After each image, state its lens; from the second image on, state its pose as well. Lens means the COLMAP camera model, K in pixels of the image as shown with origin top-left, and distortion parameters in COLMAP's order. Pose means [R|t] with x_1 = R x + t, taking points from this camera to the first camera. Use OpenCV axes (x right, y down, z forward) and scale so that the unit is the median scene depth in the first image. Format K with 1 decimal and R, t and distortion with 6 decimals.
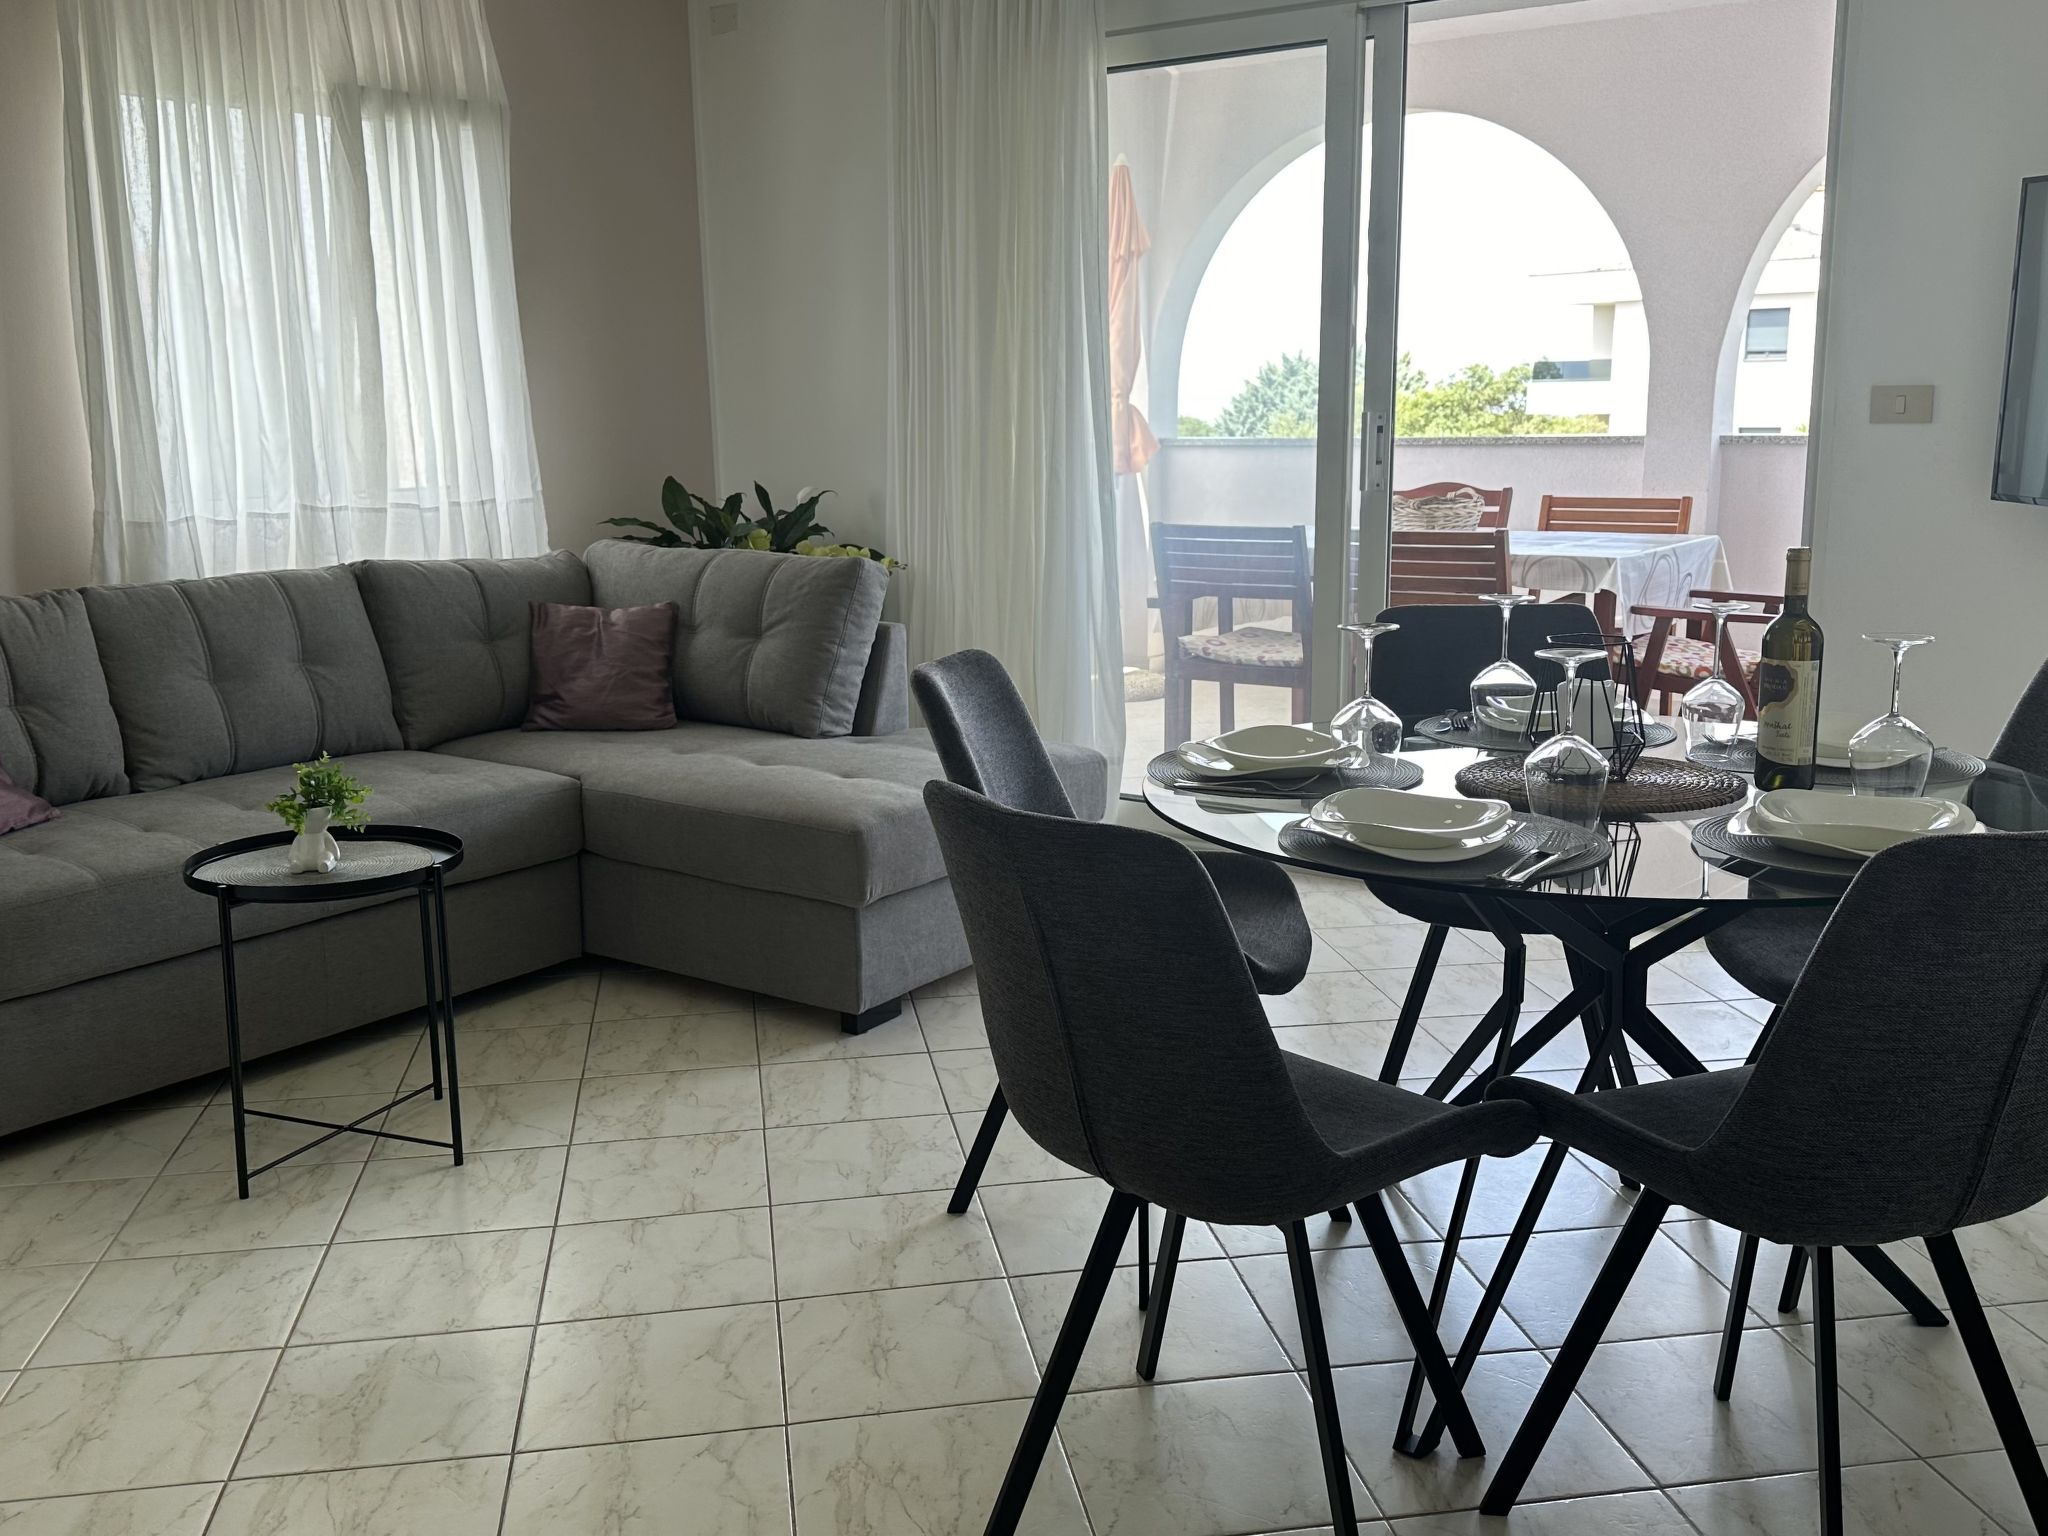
lens RADIAL K [[1942.7, 0, 1024.0], [0, 1942.7, 768.0], [0, 0, 1]] dist [0.205891, -0.384571]
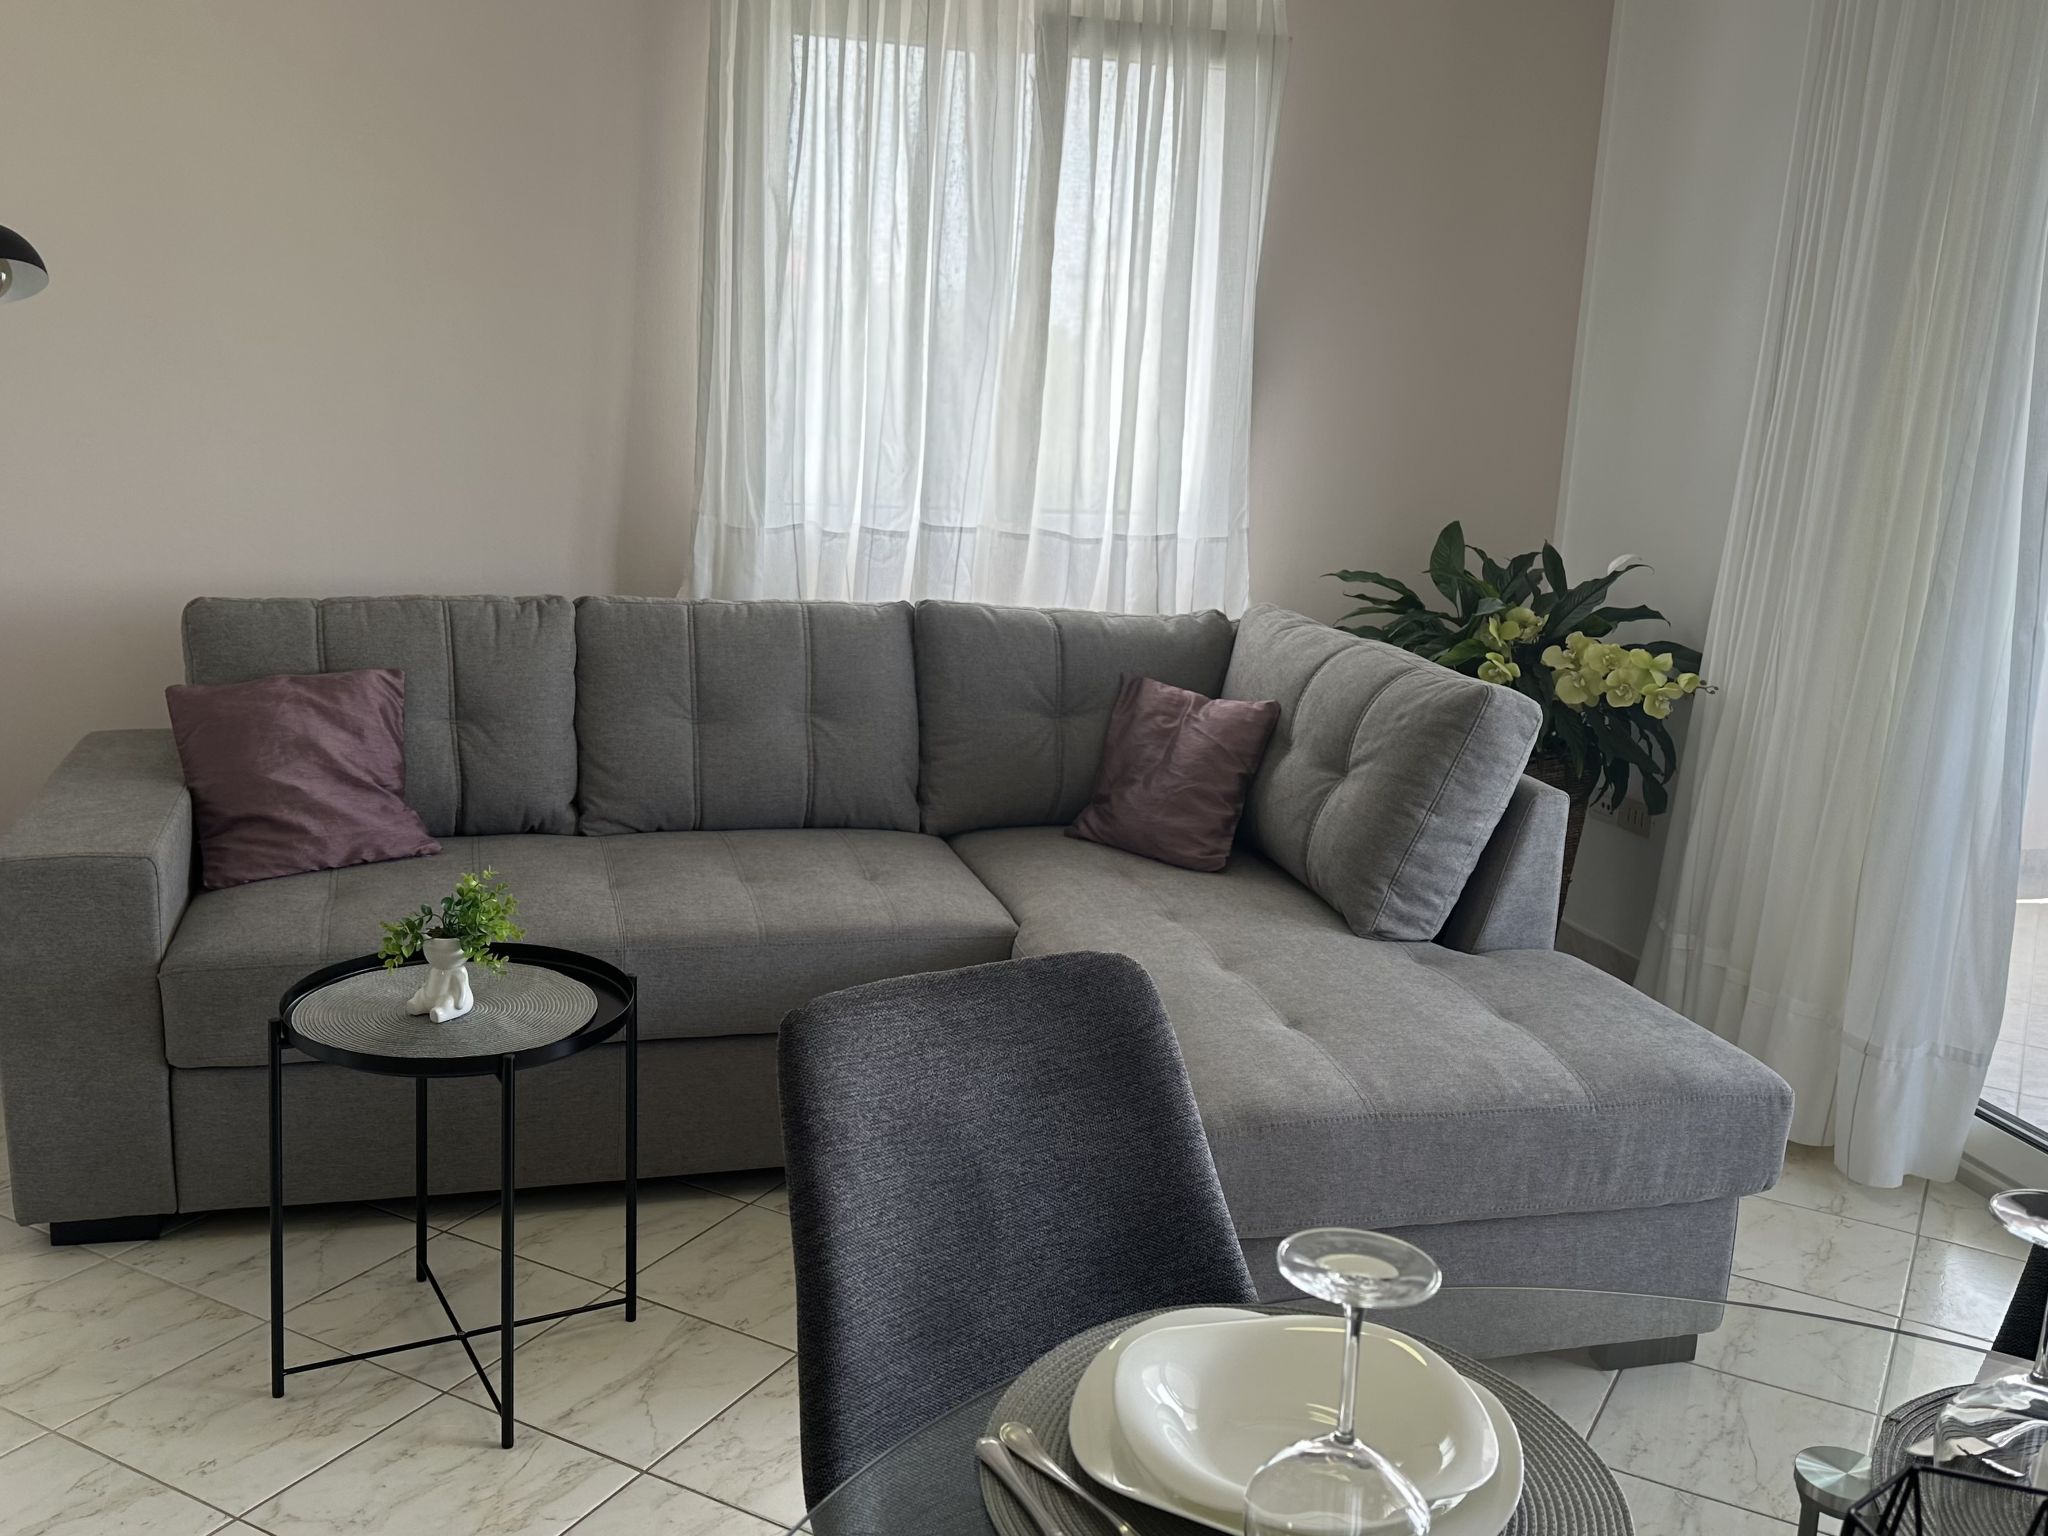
lens RADIAL K [[1942.7, 0, 1024.0], [0, 1942.7, 768.0], [0, 0, 1]] dist [0.205891, -0.384571]
pose [[0.786660, 0.187860, -0.588111, 0.191236], [-0.177244, 0.981202, 0.076342, -0.104113], [0.591397, 0.044184, 0.805169, 0.365665]]
